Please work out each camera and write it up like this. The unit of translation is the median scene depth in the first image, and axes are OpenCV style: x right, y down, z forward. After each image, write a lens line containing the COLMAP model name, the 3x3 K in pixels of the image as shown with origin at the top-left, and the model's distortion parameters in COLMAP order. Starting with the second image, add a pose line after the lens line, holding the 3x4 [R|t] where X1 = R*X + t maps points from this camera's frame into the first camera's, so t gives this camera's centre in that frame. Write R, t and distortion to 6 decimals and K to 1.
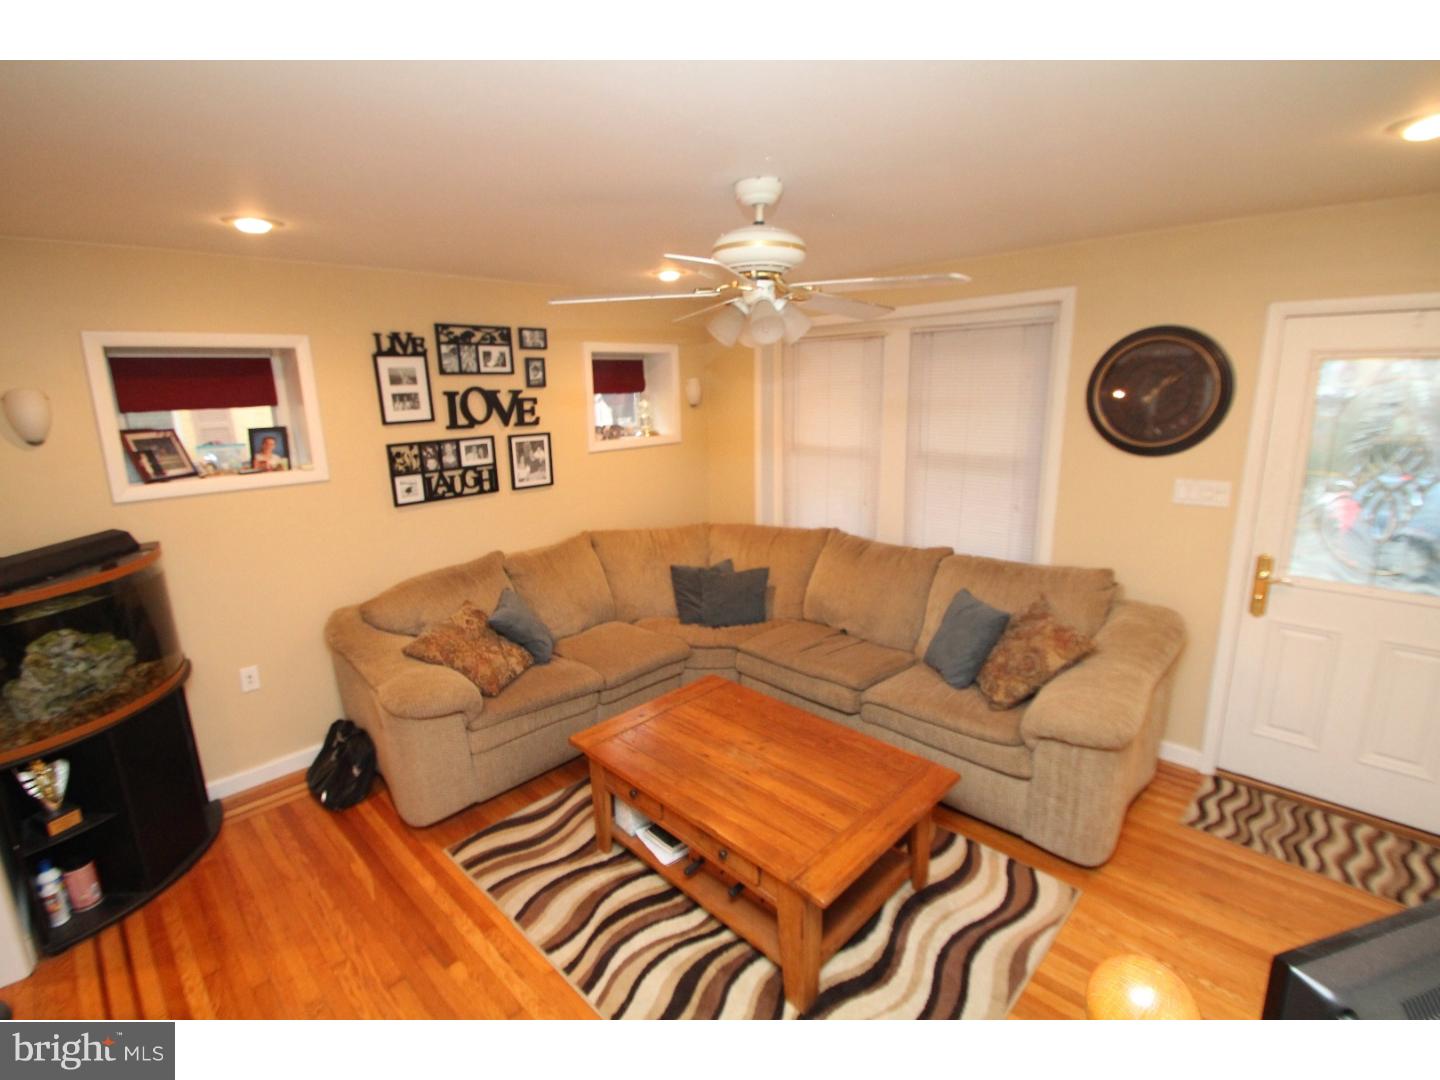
lens RADIAL K [[668.3, 0, 722.1], [0, 668.3, 534.3], [0, 0, 1]] dist [0.000075, -0.000042]
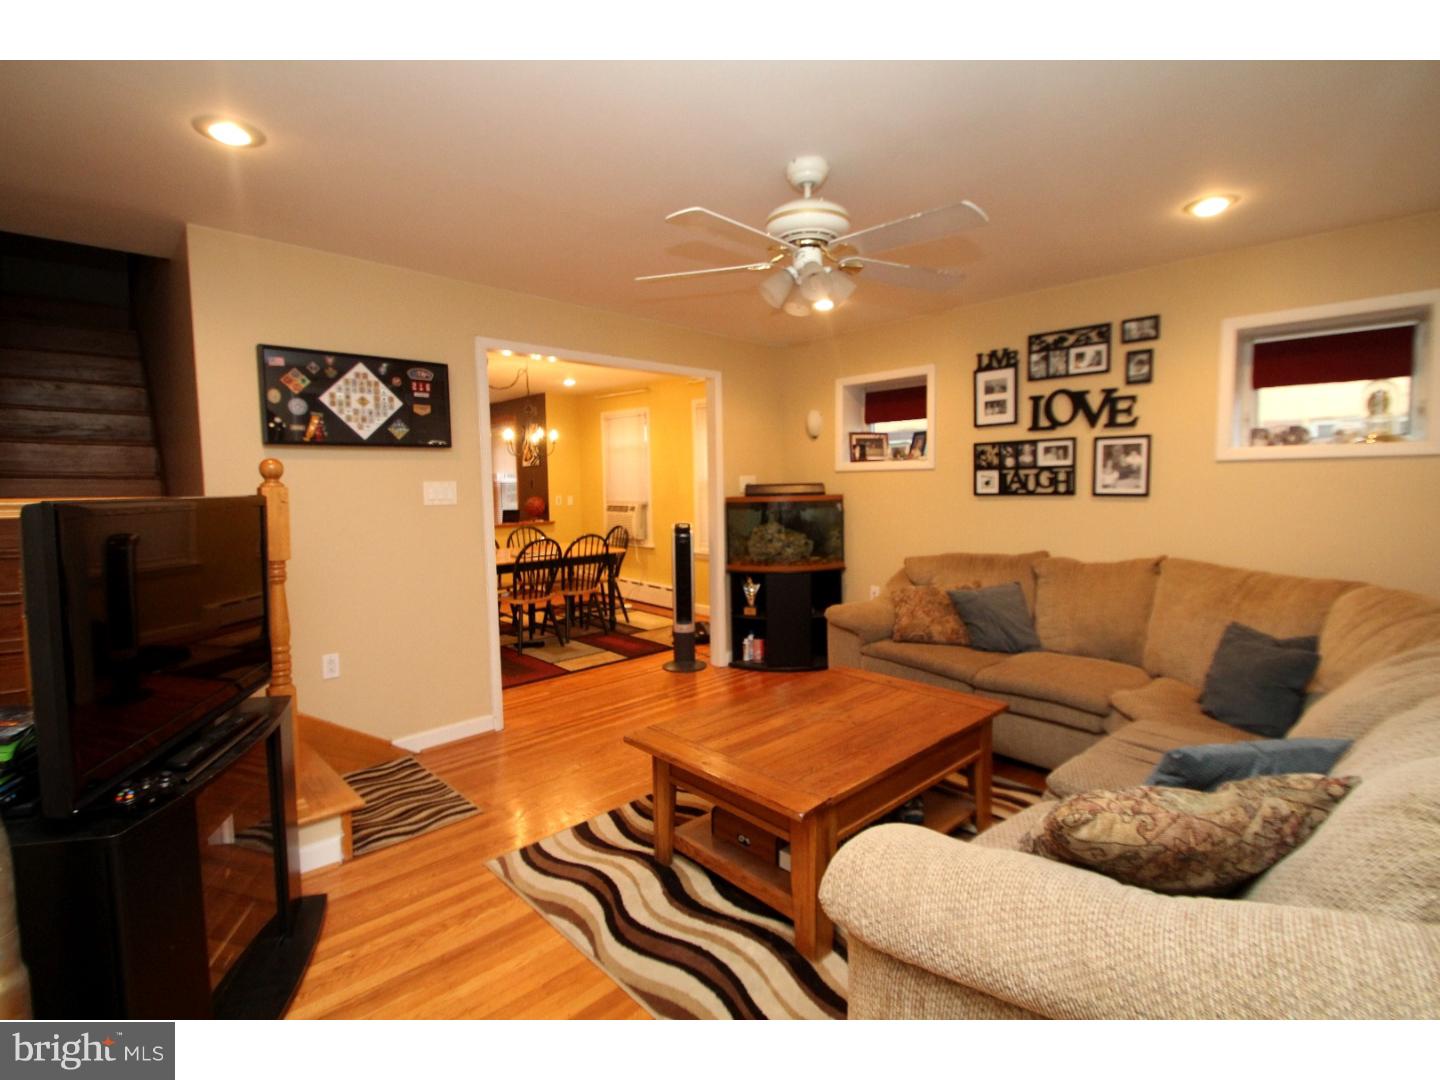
lens RADIAL K [[668.3, 0, 722.1], [0, 668.3, 534.3], [0, 0, 1]] dist [0.000075, -0.000042]
pose [[-0.030129, 0.098241, -0.994706, 0.701717], [-0.208197, 0.972714, 0.102376, -0.001489], [0.977623, 0.210180, -0.008854, 0.560158]]
